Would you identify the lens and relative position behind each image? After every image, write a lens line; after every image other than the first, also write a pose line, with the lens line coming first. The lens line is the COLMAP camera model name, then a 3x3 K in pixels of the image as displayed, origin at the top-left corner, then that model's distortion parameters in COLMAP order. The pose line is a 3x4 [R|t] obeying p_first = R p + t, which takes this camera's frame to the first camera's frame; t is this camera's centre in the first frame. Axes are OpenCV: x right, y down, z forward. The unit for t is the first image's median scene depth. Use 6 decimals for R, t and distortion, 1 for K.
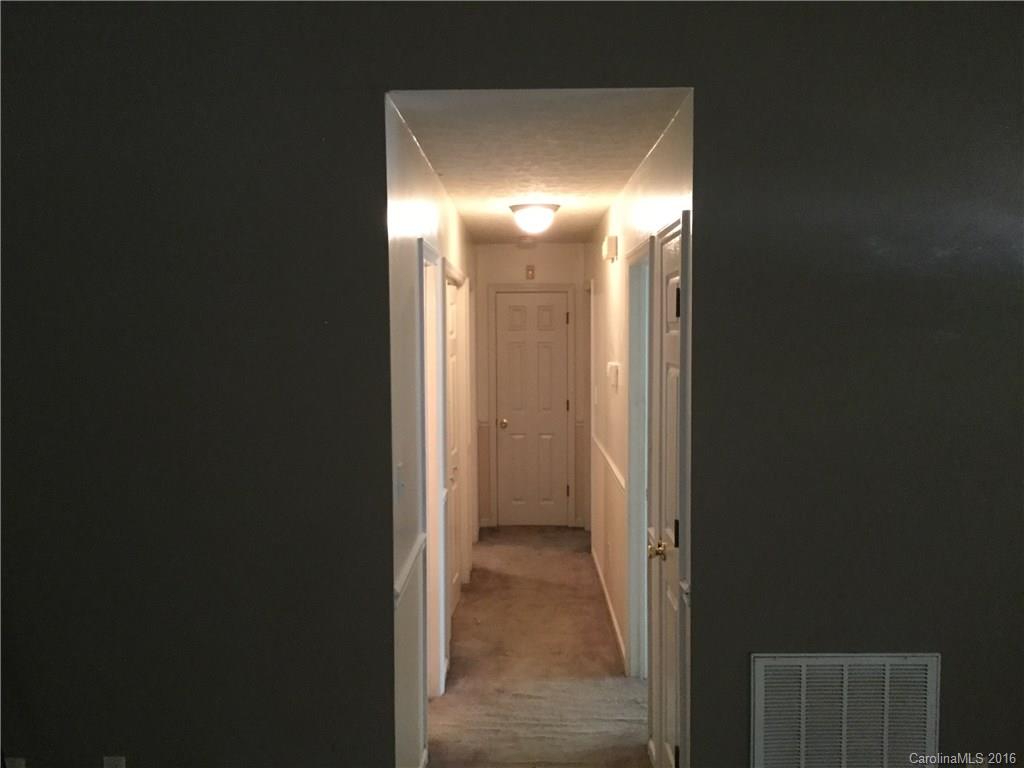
lens RADIAL K [[877.0, 0, 500.7], [0, 877.0, 383.4], [0, 0, 1]] dist [0.042333, -0.133153]
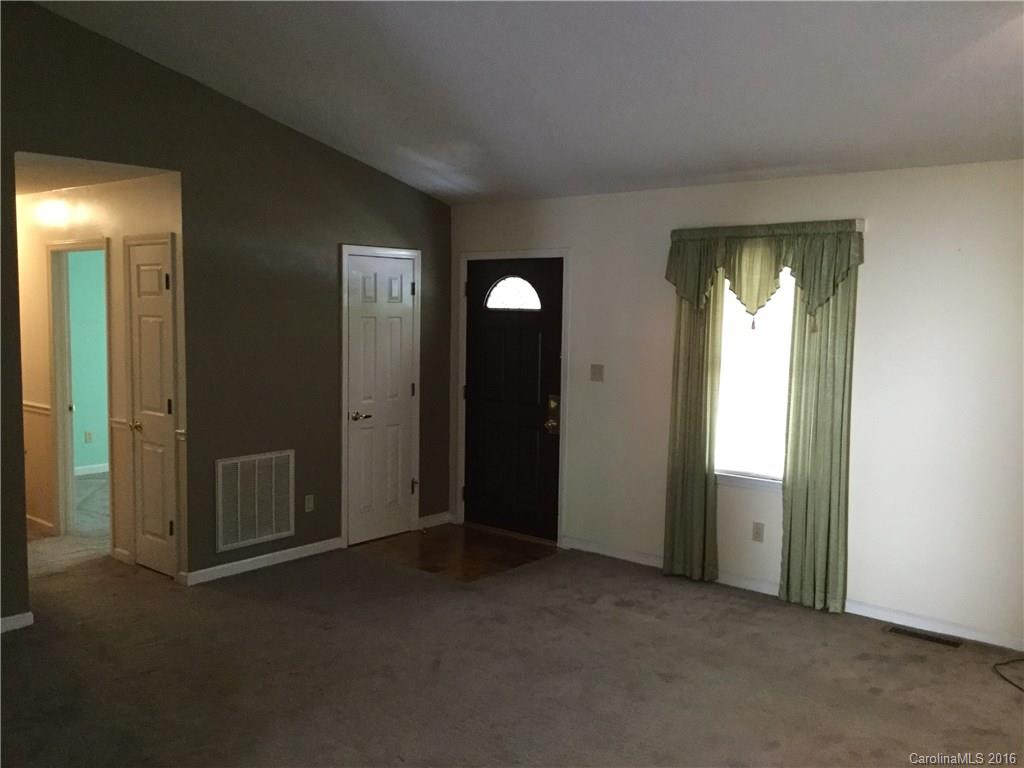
lens RADIAL K [[877.0, 0, 500.7], [0, 877.0, 383.4], [0, 0, 1]] dist [0.042333, -0.133153]
pose [[0.640258, -0.049920, 0.766536, -0.831817], [0.015973, 0.998536, 0.051687, 0.039534], [-0.767994, -0.020849, 0.640117, -0.785757]]
